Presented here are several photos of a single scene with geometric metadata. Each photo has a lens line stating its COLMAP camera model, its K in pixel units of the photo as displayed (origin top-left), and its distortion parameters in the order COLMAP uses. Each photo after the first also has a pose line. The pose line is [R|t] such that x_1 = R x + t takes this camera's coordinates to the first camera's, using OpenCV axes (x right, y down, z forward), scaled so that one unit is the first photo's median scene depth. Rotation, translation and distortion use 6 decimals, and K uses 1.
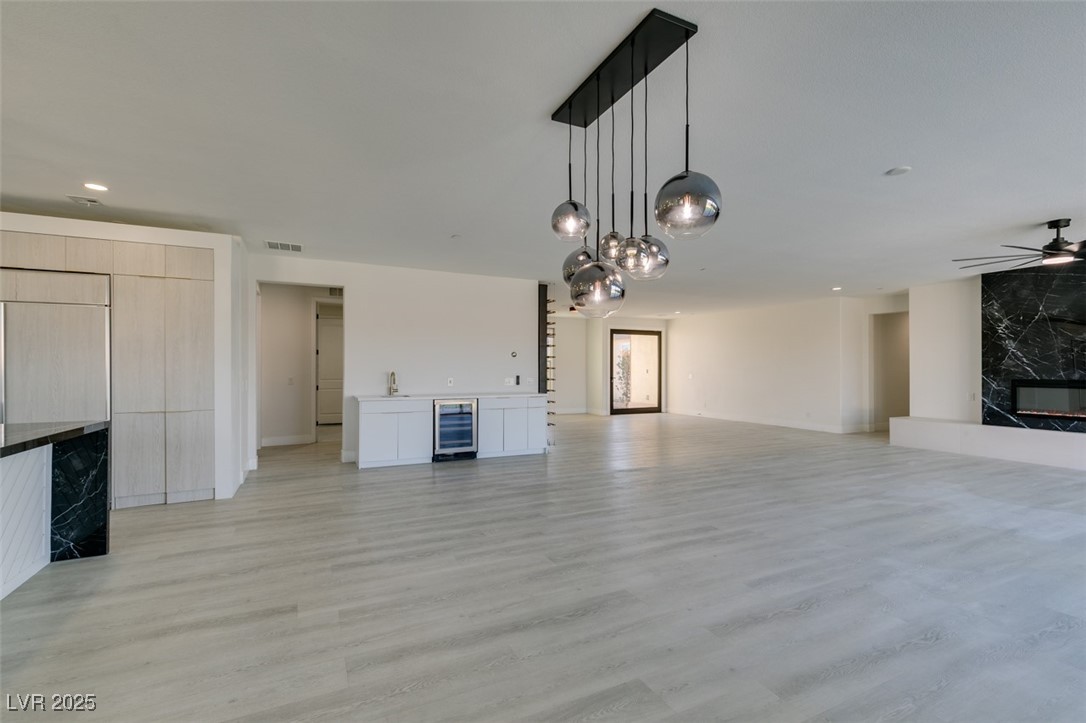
lens RADIAL K [[481.7, 0, 543.0], [0, 481.7, 361.5], [0, 0, 1]] dist [-0.001032, -0.000498]
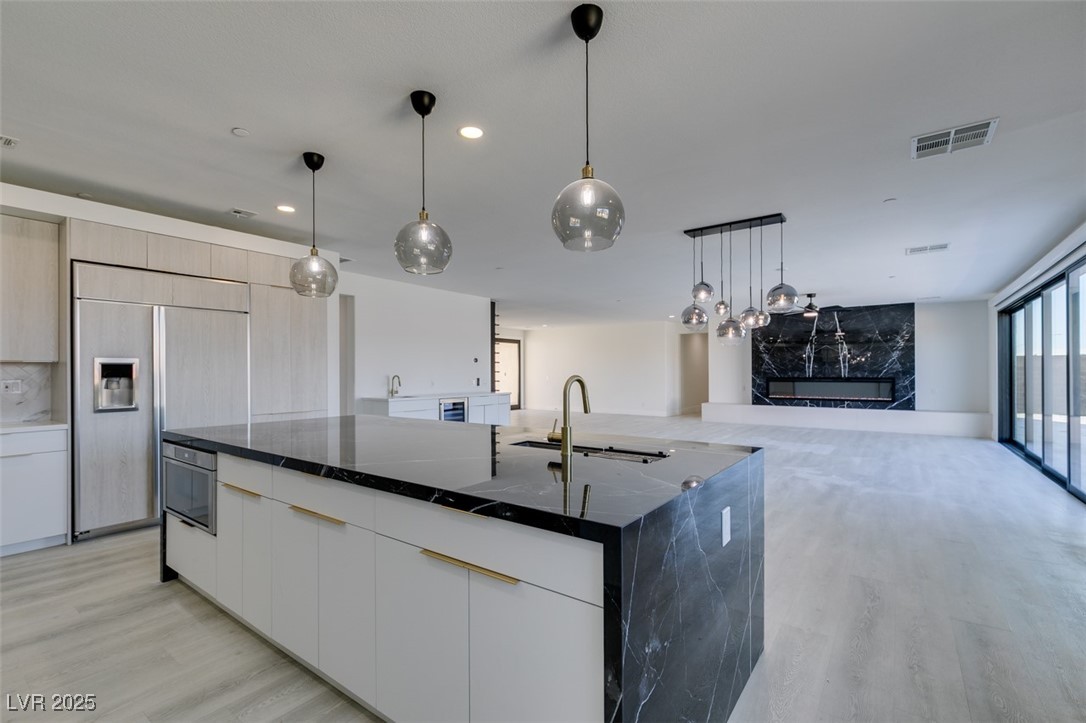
lens RADIAL K [[484.6, 0, 544.2], [0, 484.6, 368.1], [0, 0, 1]] dist [0.007614, -0.000856]
pose [[0.884980, -0.000402, 0.465629, -0.511072], [-0.002451, 0.999982, 0.005523, -0.002364], [-0.465622, -0.006029, 0.884963, -0.148034]]
